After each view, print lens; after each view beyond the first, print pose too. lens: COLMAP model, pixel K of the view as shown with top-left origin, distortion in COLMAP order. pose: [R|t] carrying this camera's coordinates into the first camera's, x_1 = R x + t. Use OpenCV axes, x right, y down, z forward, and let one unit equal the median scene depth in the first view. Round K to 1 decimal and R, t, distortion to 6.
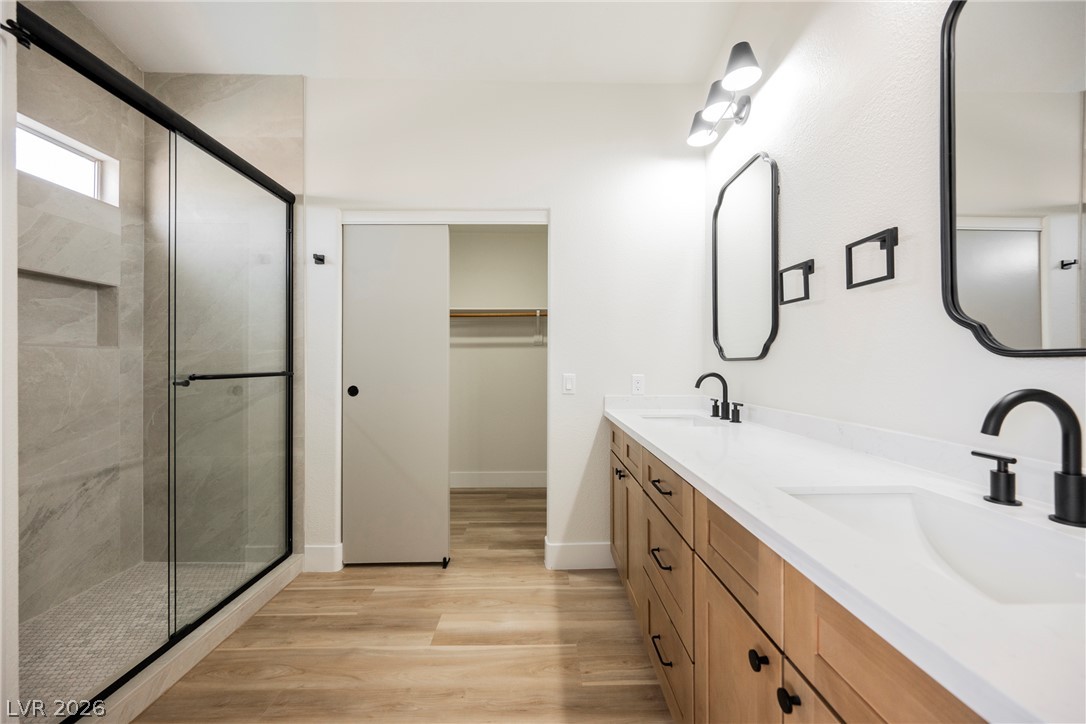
lens RADIAL K [[429.2, 0, 548.8], [0, 429.2, 364.2], [0, 0, 1]] dist [0.000067, -0.000213]
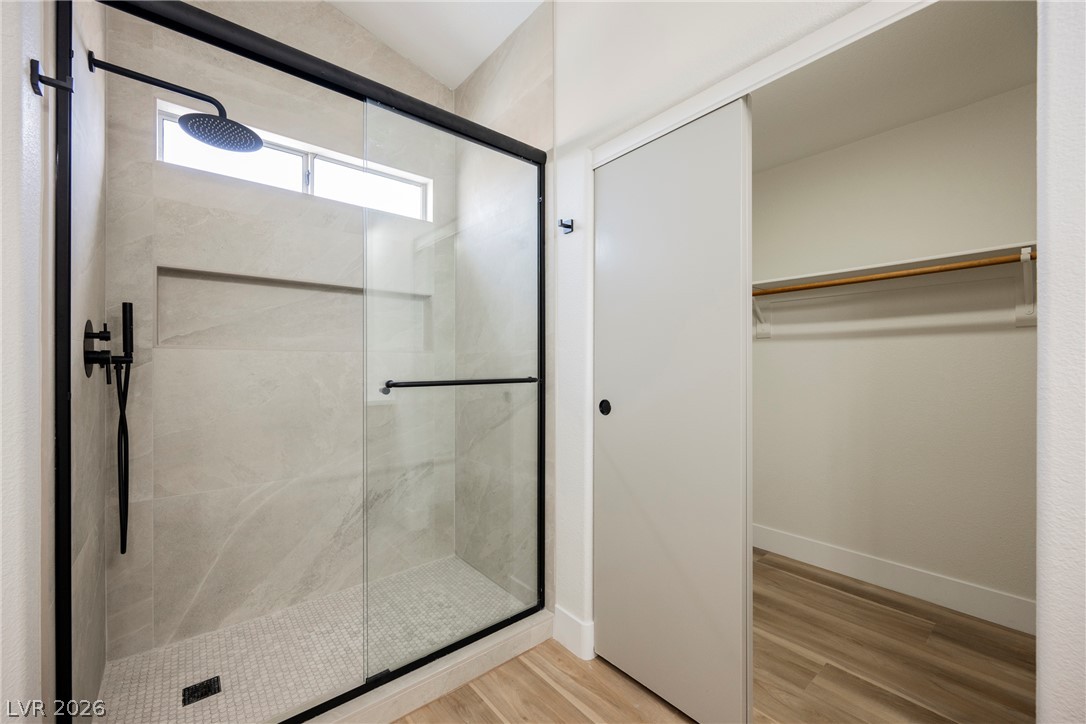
lens RADIAL K [[429.2, 0, 548.8], [0, 429.2, 364.2], [0, 0, 1]] dist [0.000067, -0.000213]
pose [[0.621543, -0.001569, -0.783378, 0.026232], [0.001436, 0.999999, -0.000864, -0.006021], [0.783378, -0.000588, 0.621545, 0.518726]]
